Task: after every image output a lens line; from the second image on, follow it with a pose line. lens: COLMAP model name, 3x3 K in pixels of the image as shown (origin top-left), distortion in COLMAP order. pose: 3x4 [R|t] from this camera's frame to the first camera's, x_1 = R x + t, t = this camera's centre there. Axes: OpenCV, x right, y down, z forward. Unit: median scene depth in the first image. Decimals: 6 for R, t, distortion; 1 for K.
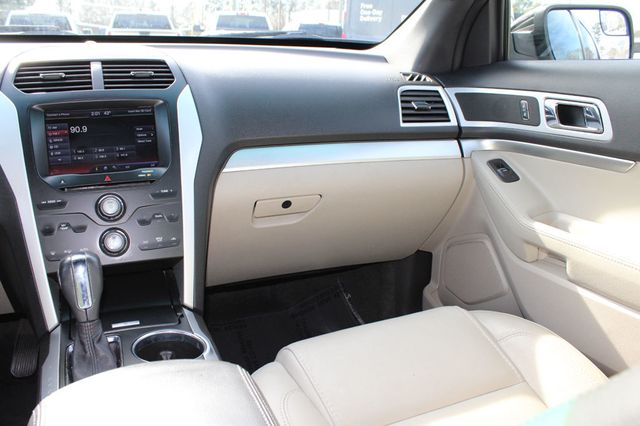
lens RADIAL K [[534.8, 0, 318.0], [0, 534.8, 213.2], [0, 0, 1]] dist [-0.149812, 0.118537]
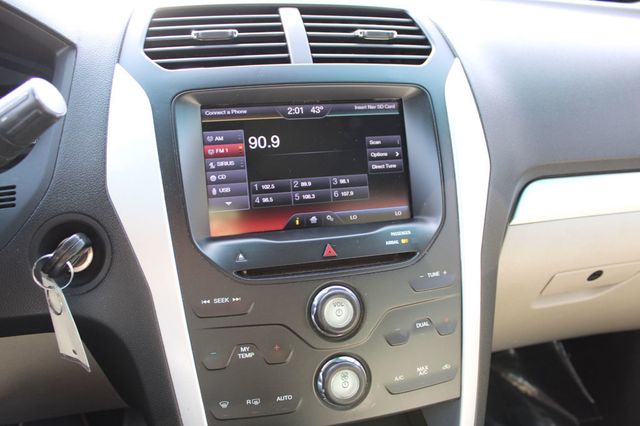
lens RADIAL K [[534.8, 0, 322.7], [0, 534.8, 201.0], [0, 0, 1]] dist [-0.149812, 0.118537]
pose [[0.990862, 0.051319, -0.124731, -0.334618], [-0.042838, 0.996644, 0.069752, -0.142192], [0.127893, -0.063771, 0.989736, 0.485192]]
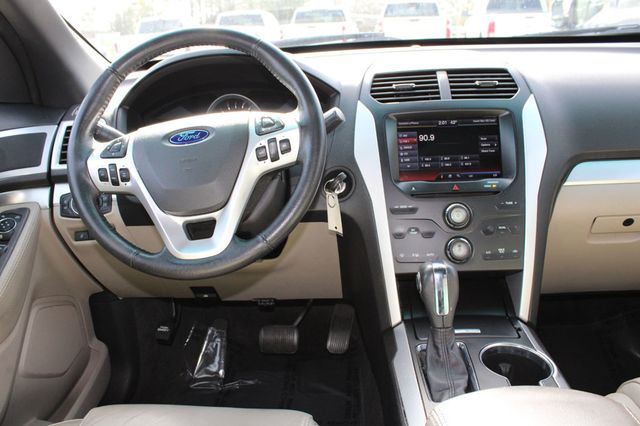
lens RADIAL K [[534.8, 0, 320.2], [0, 534.8, 213.7], [0, 0, 1]] dist [-0.149812, 0.118537]
pose [[0.895996, 0.079274, -0.436928, -0.173378], [-0.065282, 0.996761, 0.046975, -0.044983], [0.439236, -0.013566, 0.898269, -0.055760]]
